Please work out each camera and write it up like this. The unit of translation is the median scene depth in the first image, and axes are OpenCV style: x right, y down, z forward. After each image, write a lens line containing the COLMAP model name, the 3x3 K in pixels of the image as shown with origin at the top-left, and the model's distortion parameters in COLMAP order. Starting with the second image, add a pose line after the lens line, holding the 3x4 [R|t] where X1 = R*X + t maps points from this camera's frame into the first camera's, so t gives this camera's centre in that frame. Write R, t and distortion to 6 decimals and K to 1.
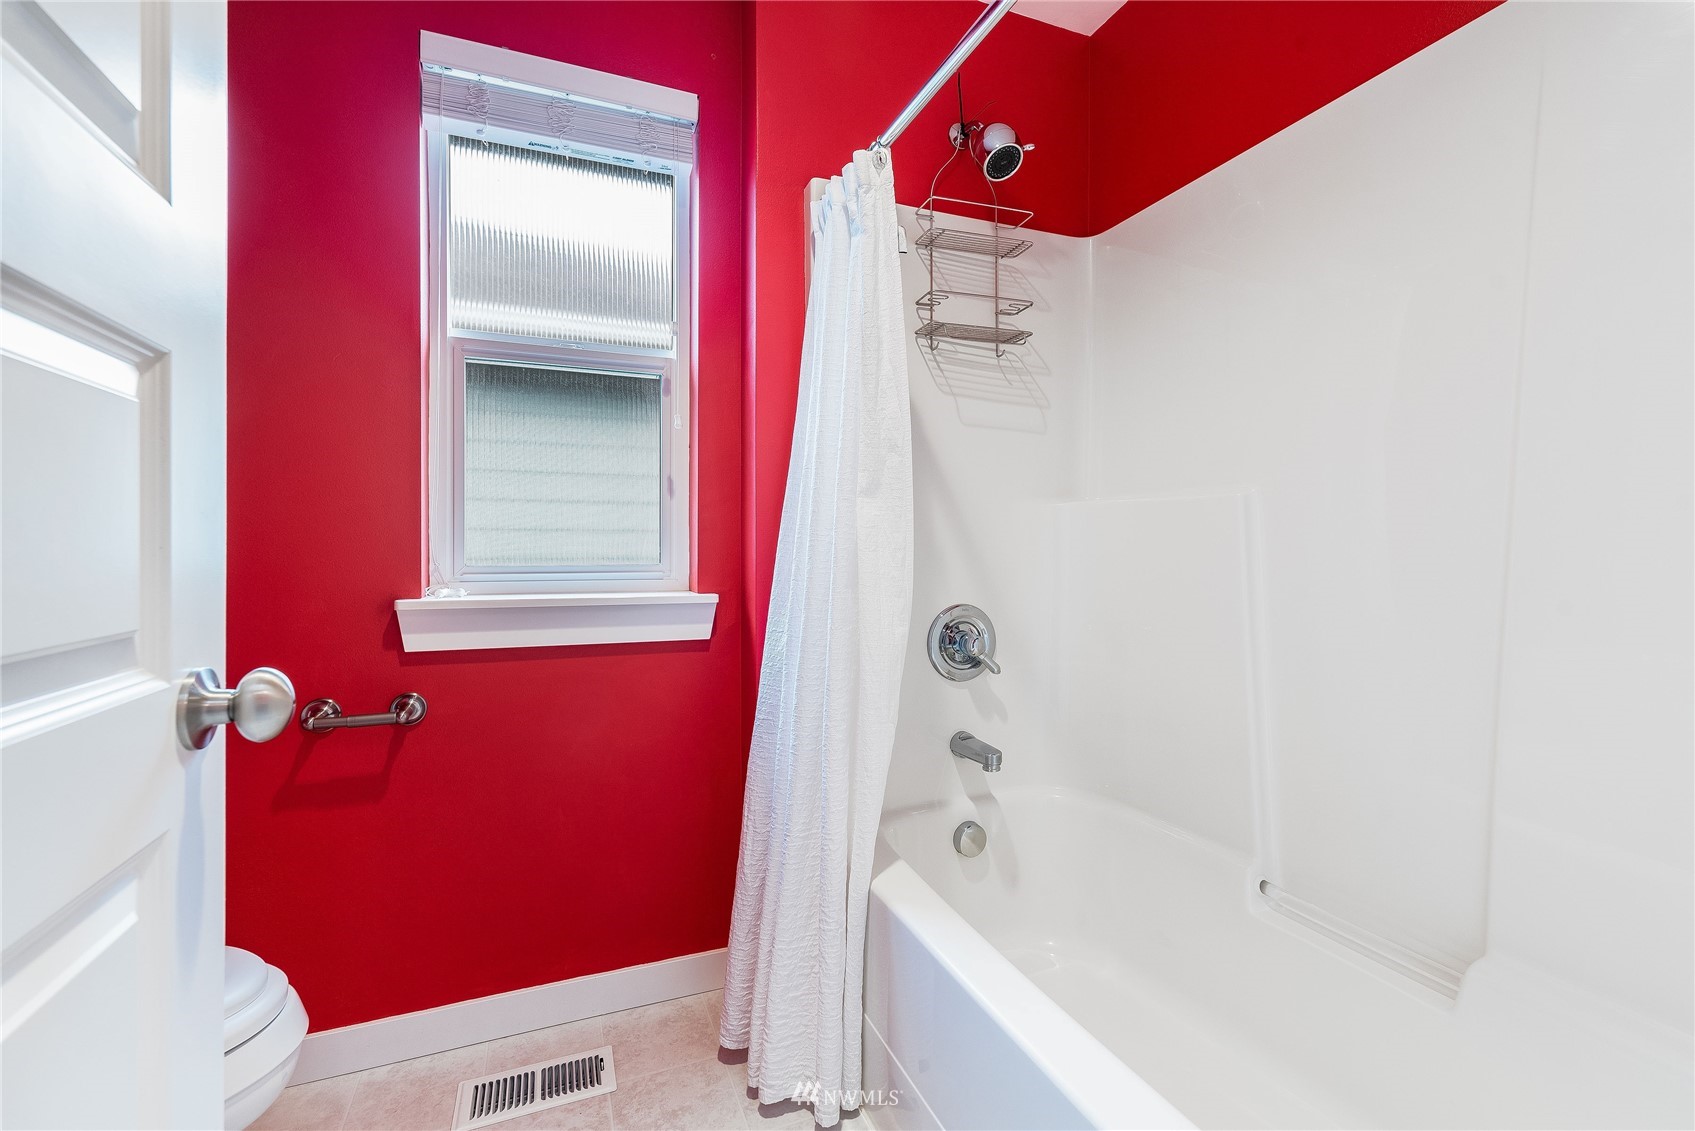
lens RADIAL K [[735.9, 0, 851.7], [0, 735.9, 560.0], [0, 0, 1]] dist [0.000653, 0.000153]
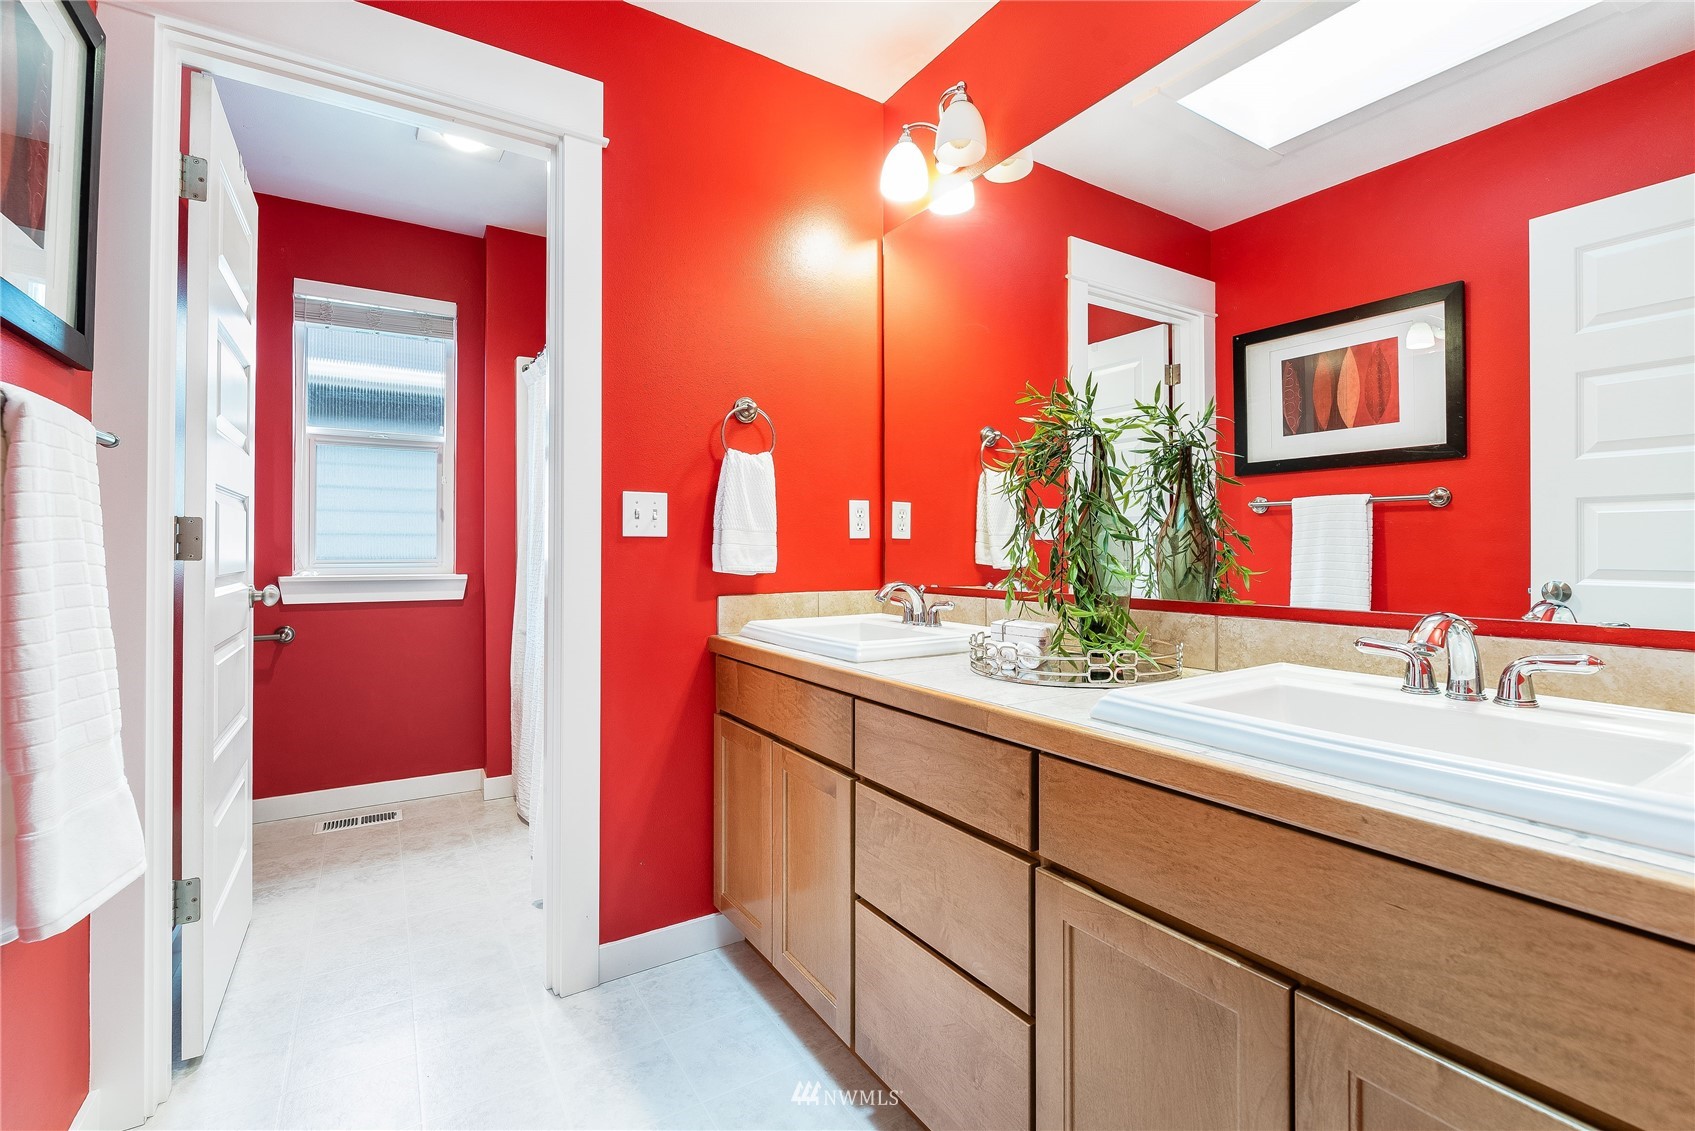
lens RADIAL K [[735.9, 0, 837.9], [0, 735.9, 555.5], [0, 0, 1]] dist [0.000653, 0.000153]
pose [[0.985673, -0.000568, 0.168667, 0.472040], [0.001640, 0.999979, -0.006217, 0.013627], [-0.168660, 0.006404, 0.985653, -1.089274]]
